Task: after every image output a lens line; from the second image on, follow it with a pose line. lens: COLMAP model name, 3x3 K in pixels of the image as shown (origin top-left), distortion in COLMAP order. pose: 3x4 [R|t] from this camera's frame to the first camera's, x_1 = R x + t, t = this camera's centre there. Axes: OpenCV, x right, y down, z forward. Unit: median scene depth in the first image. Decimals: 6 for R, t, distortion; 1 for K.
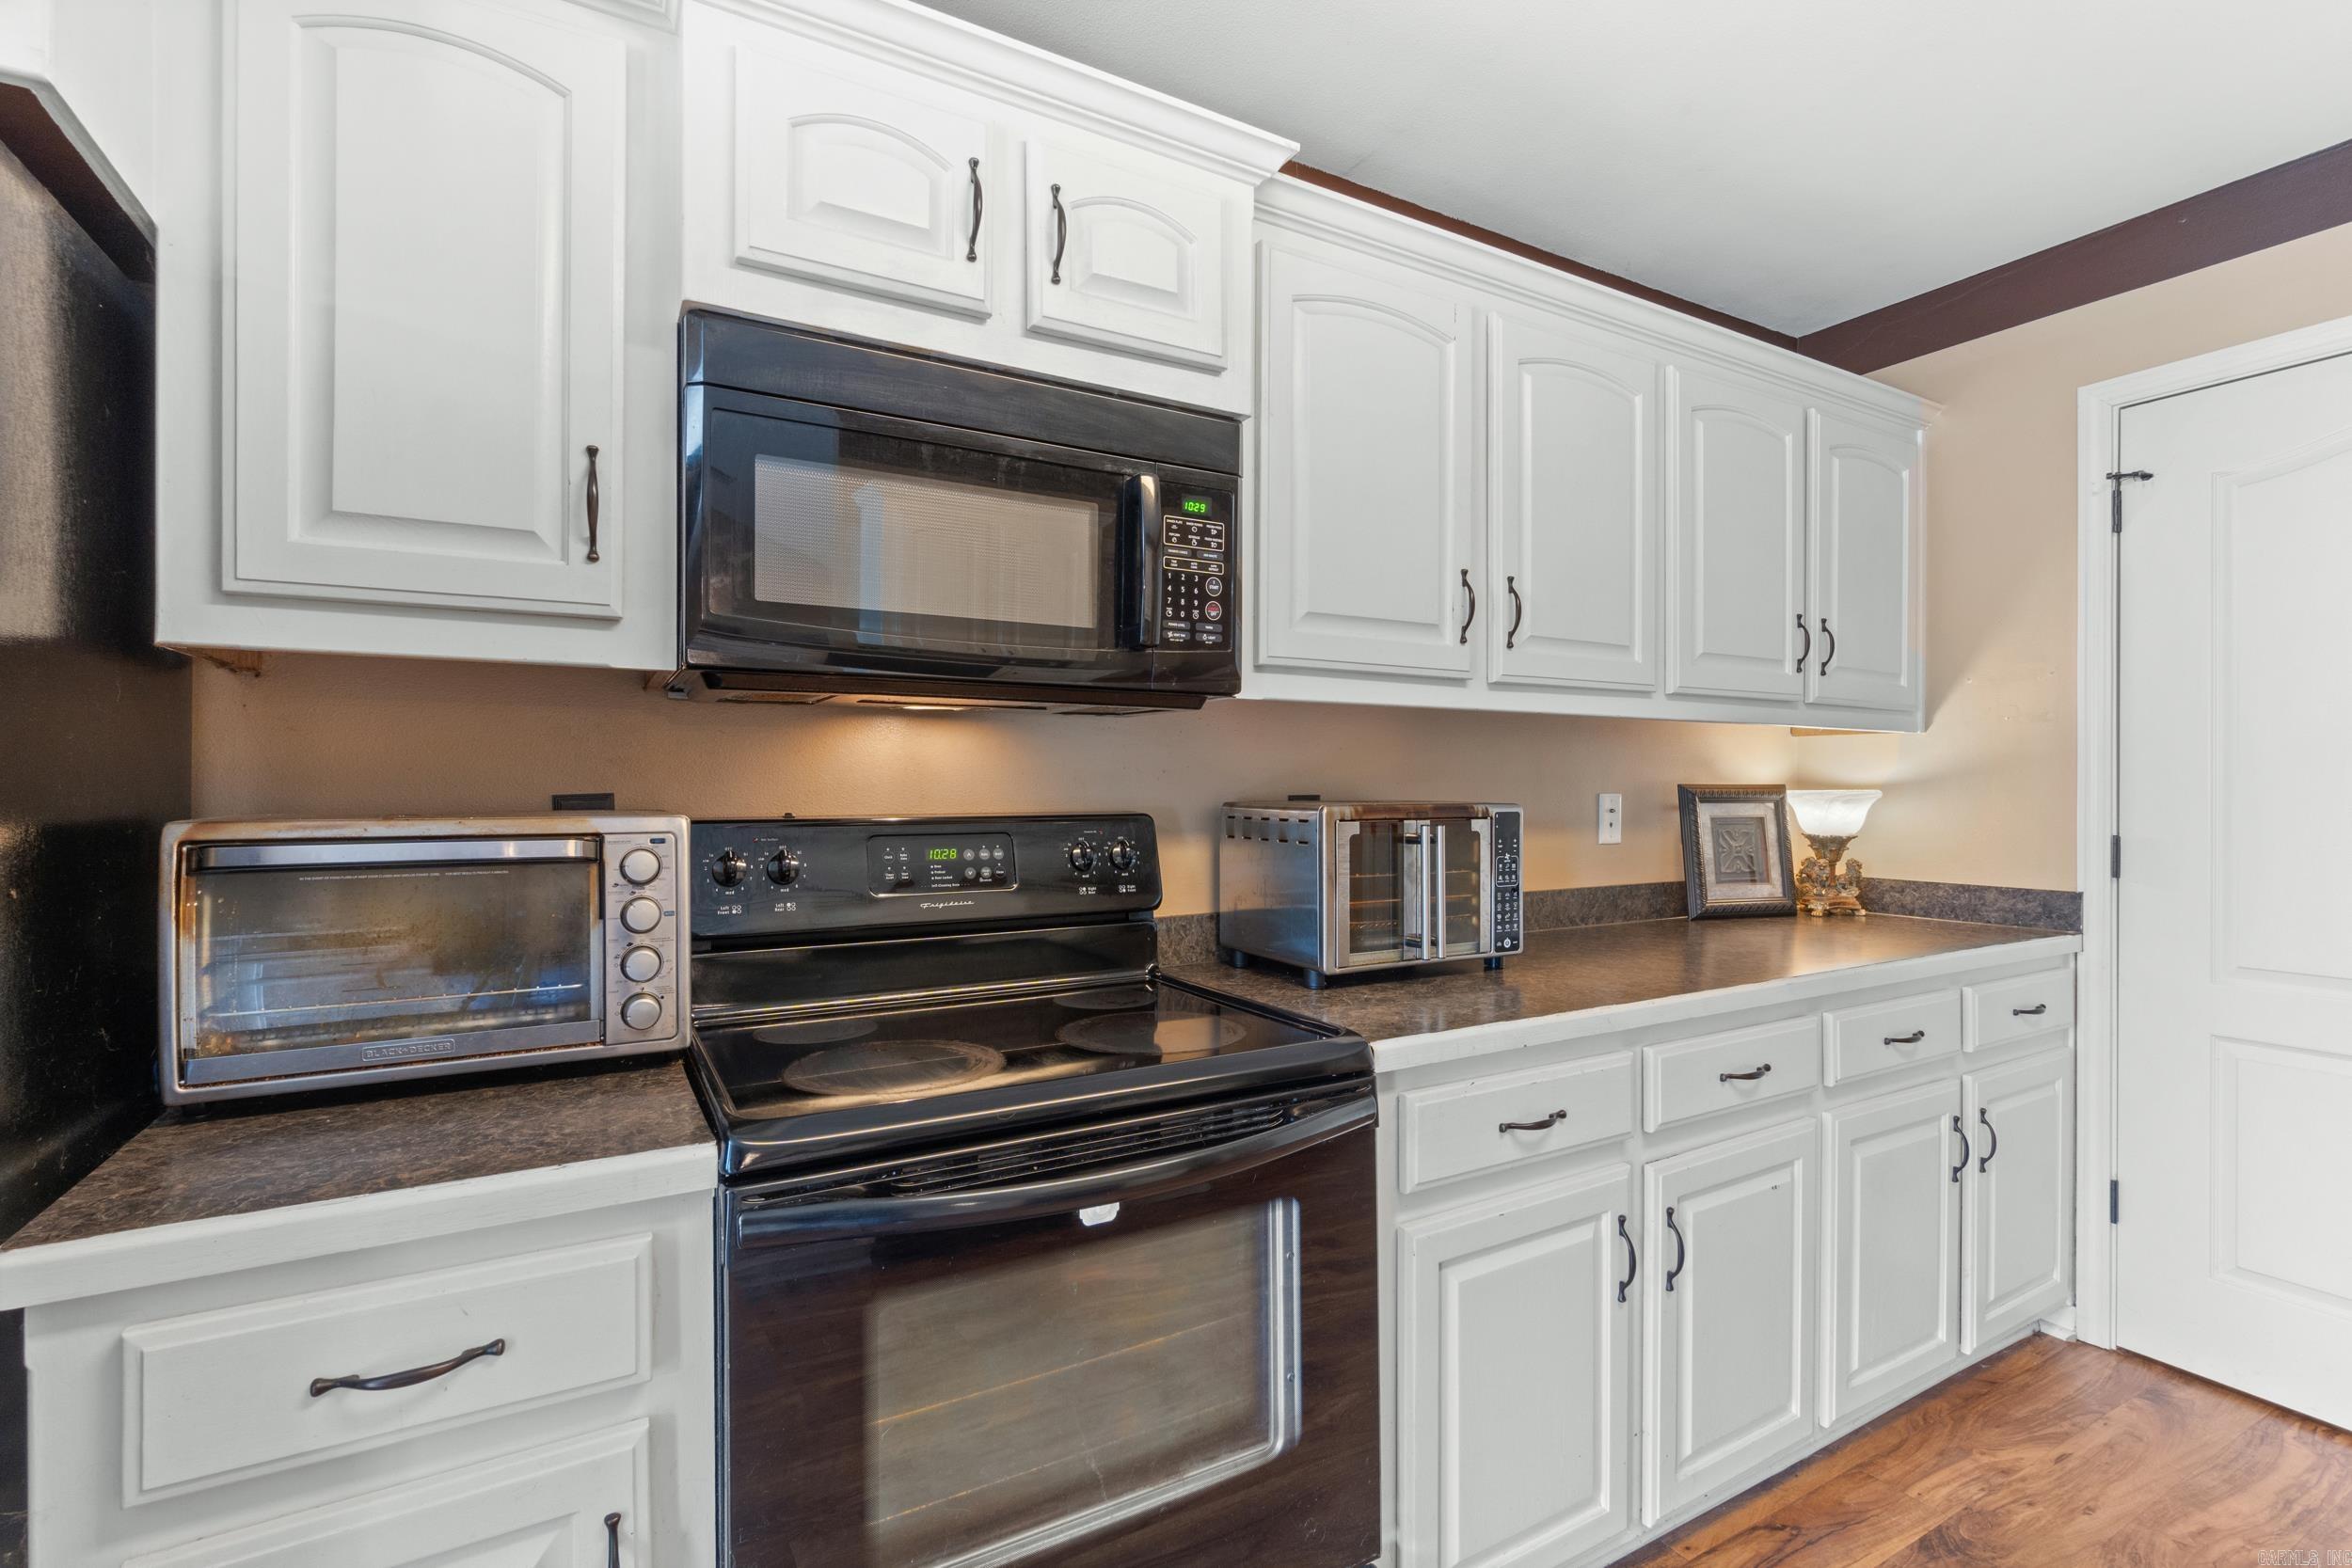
lens RADIAL K [[1030.3, 0, 1181.2], [0, 1030.3, 786.4], [0, 0, 1]] dist [-0.004697, 0.002062]
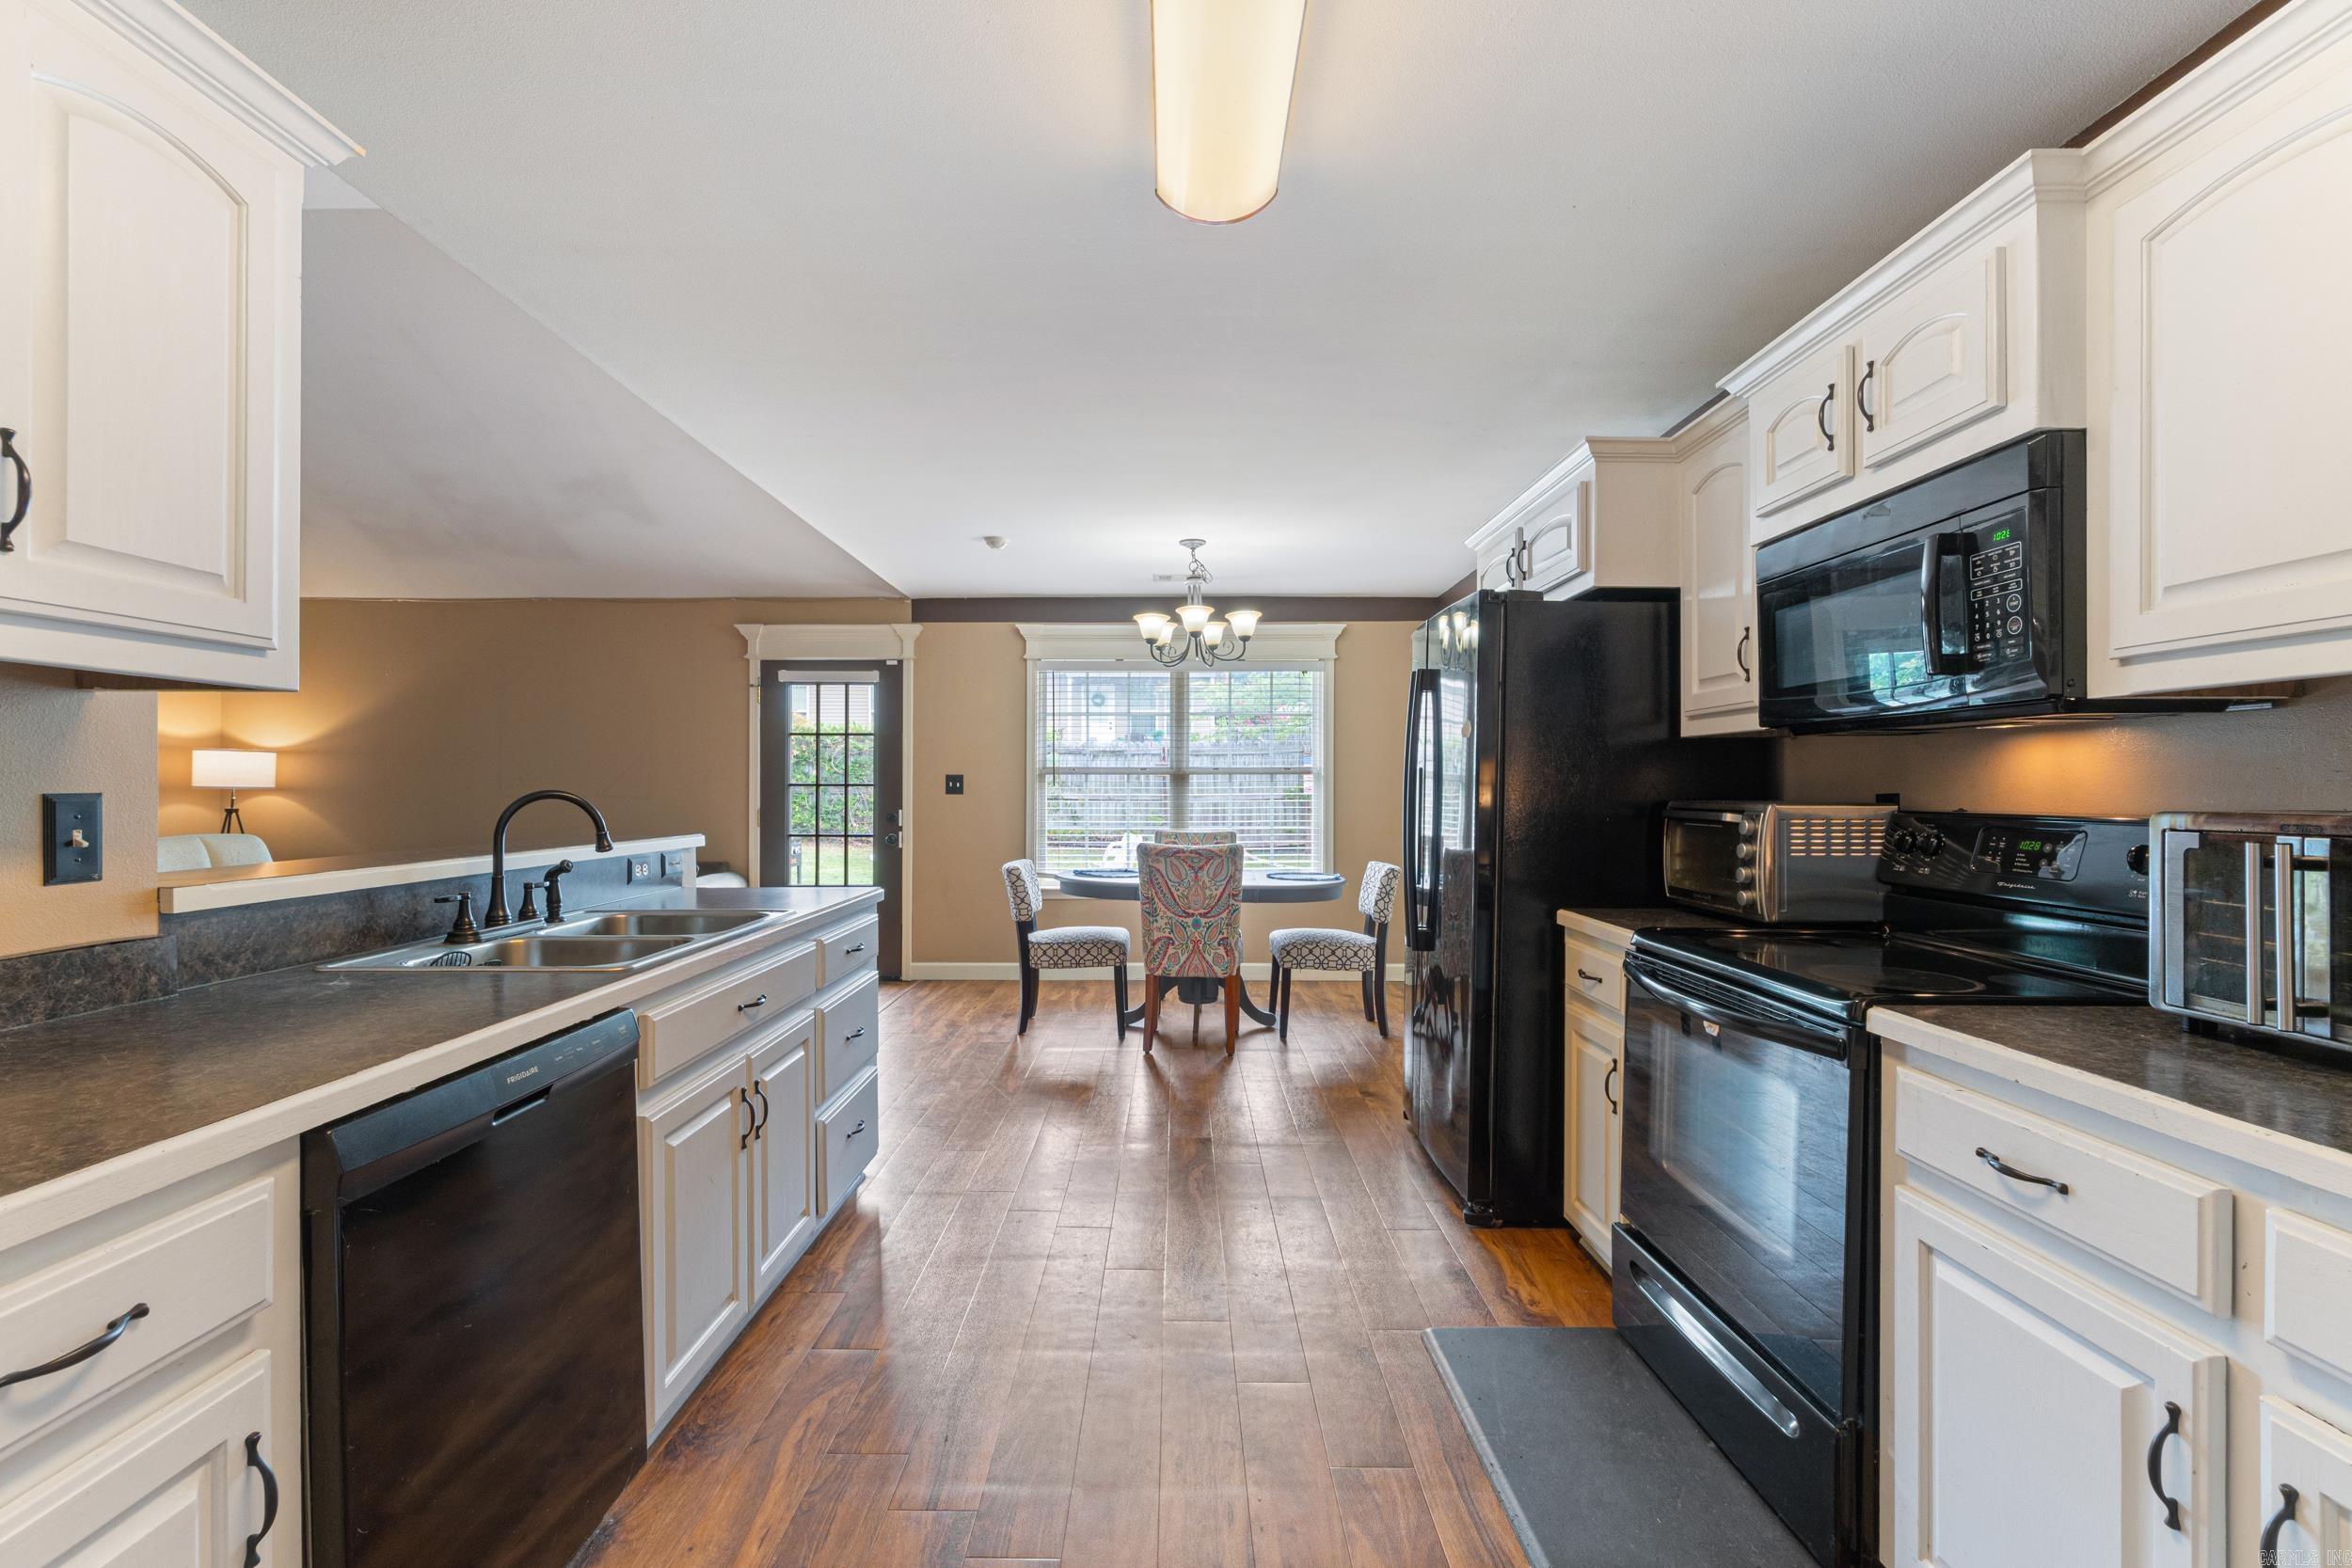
lens RADIAL K [[1030.3, 0, 1171.7], [0, 1030.3, 778.6], [0, 0, 1]] dist [-0.004697, 0.002062]
pose [[-0.497289, -0.010329, -0.867523, 1.199806], [-0.006289, 0.999946, -0.008301, 0.003217], [0.867562, 0.001328, -0.497327, 0.661844]]
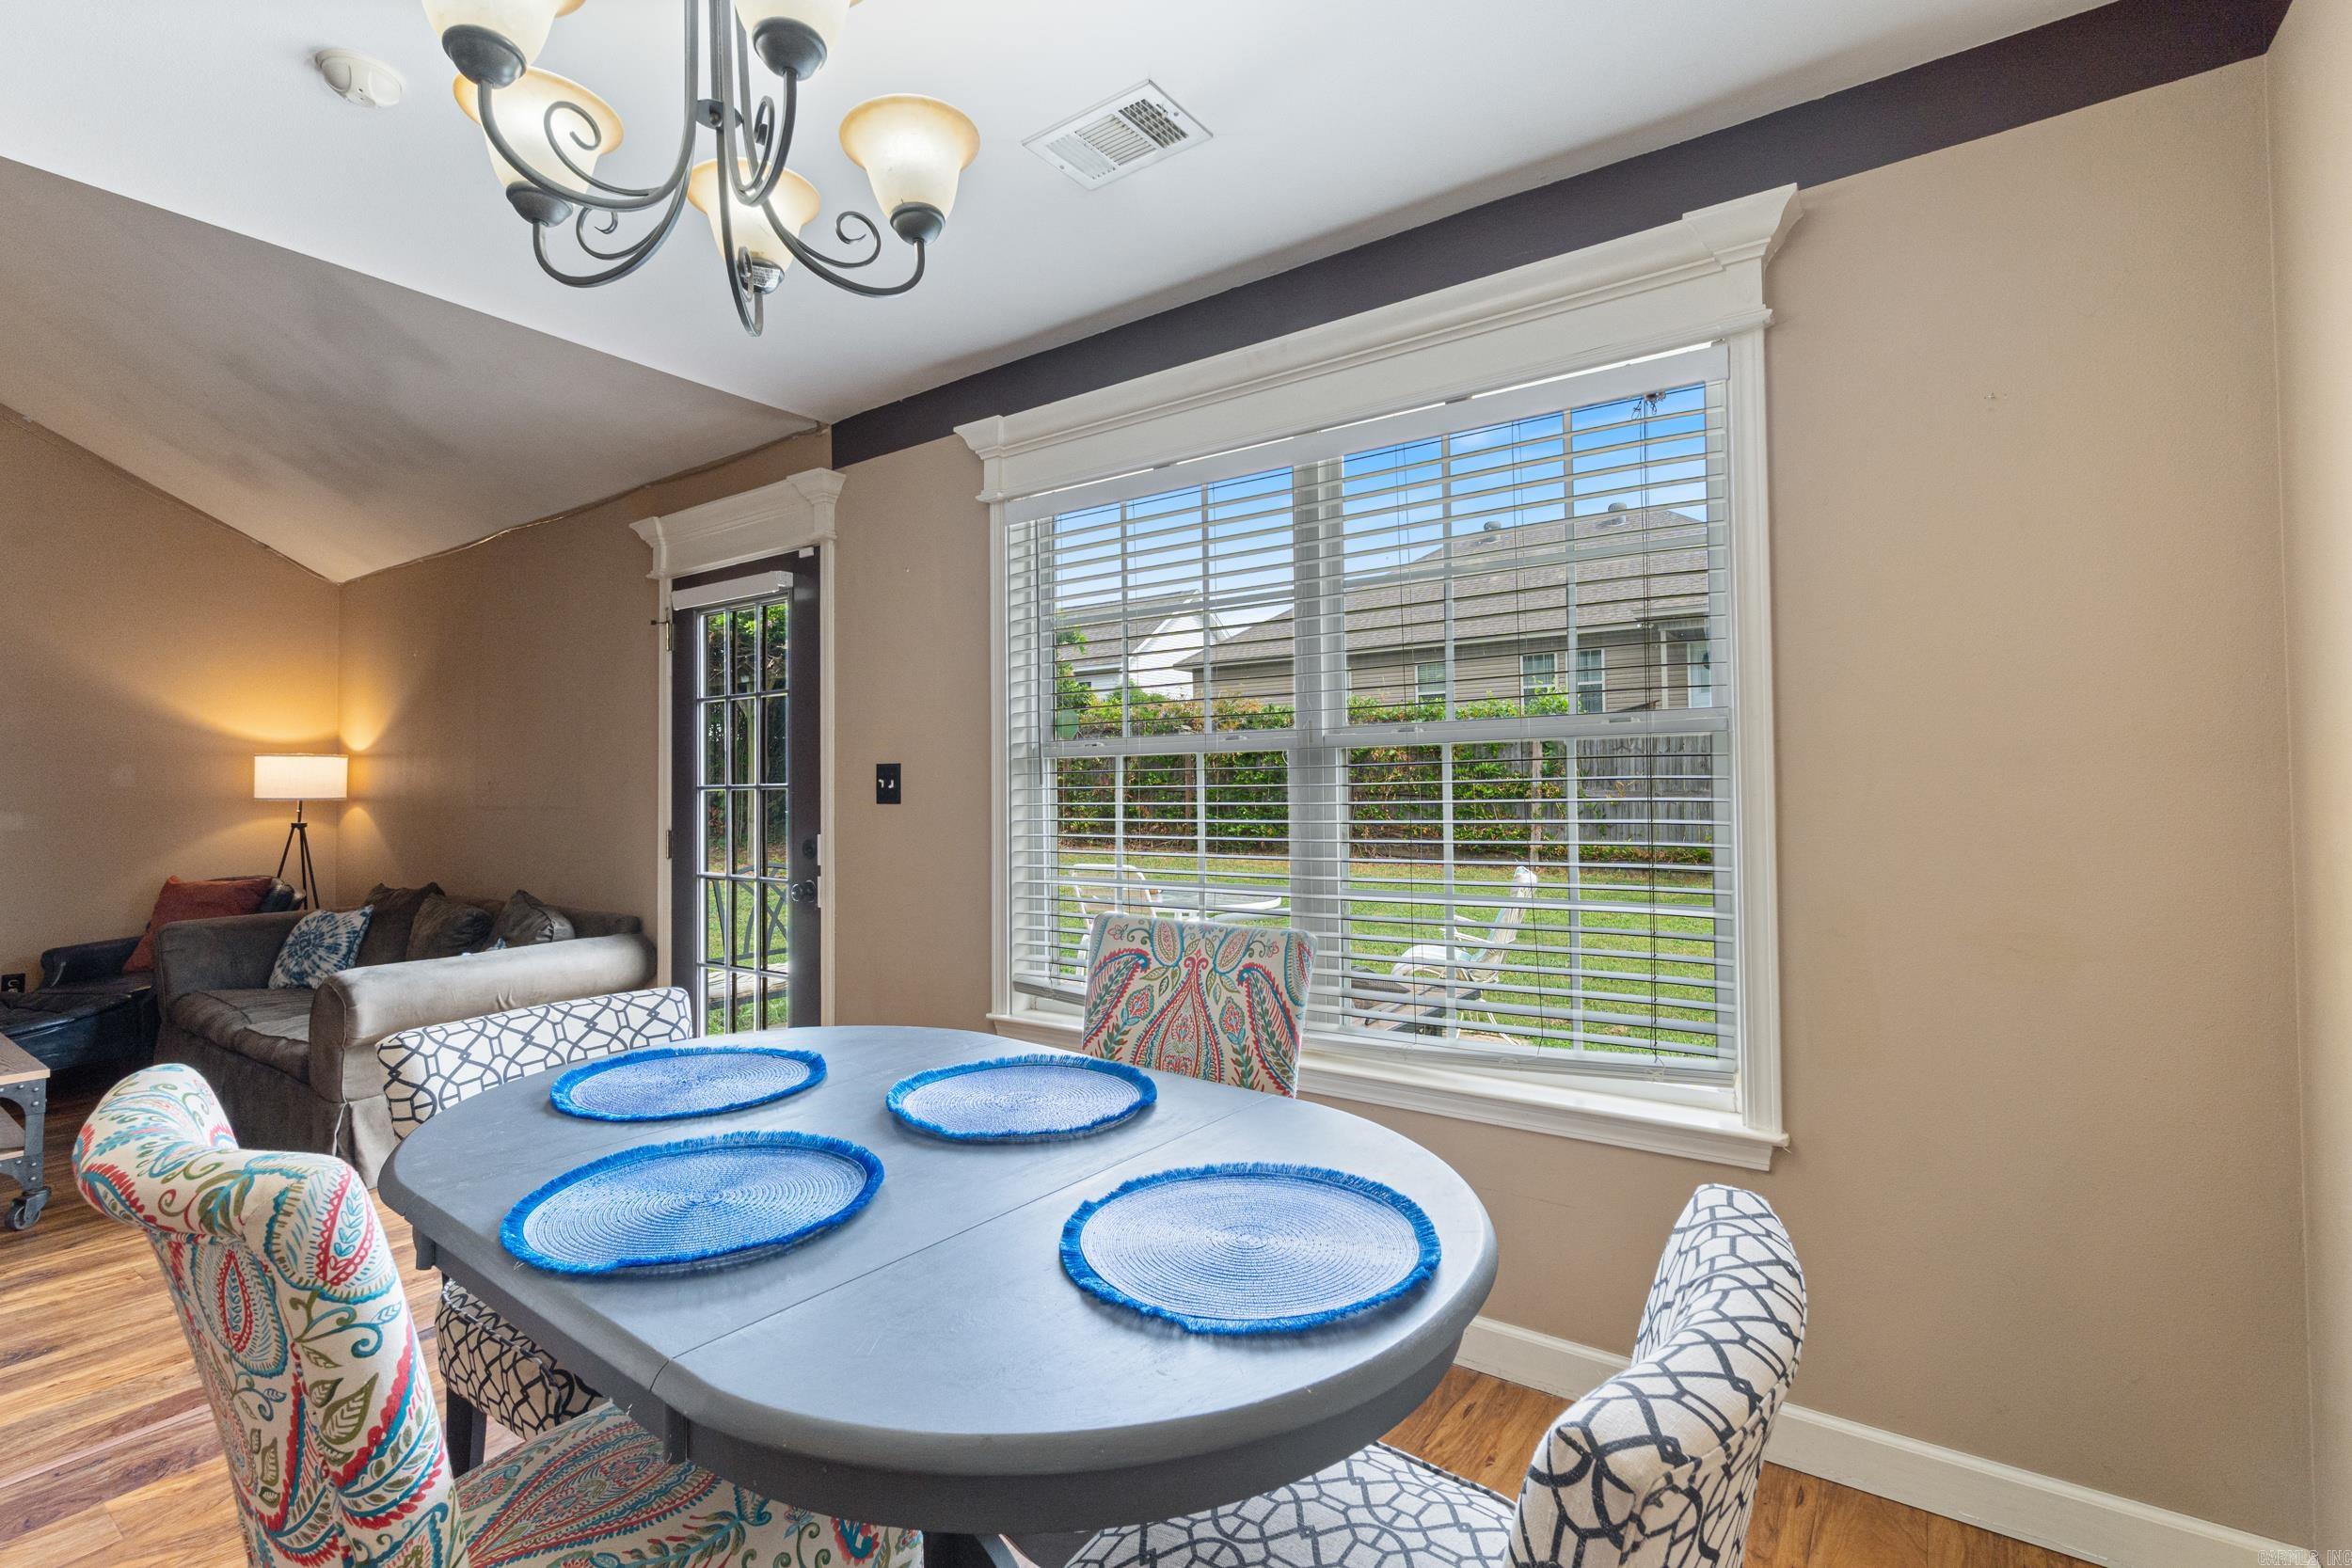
lens RADIAL K [[1030.3, 0, 1192.0], [0, 1030.3, 760.7], [0, 0, 1]] dist [-0.004697, 0.002062]
pose [[-0.895714, -0.003451, -0.444616, -1.317175], [0.006614, 0.999756, -0.021084, 0.000050], [0.444581, -0.021826, -0.895473, 0.000599]]
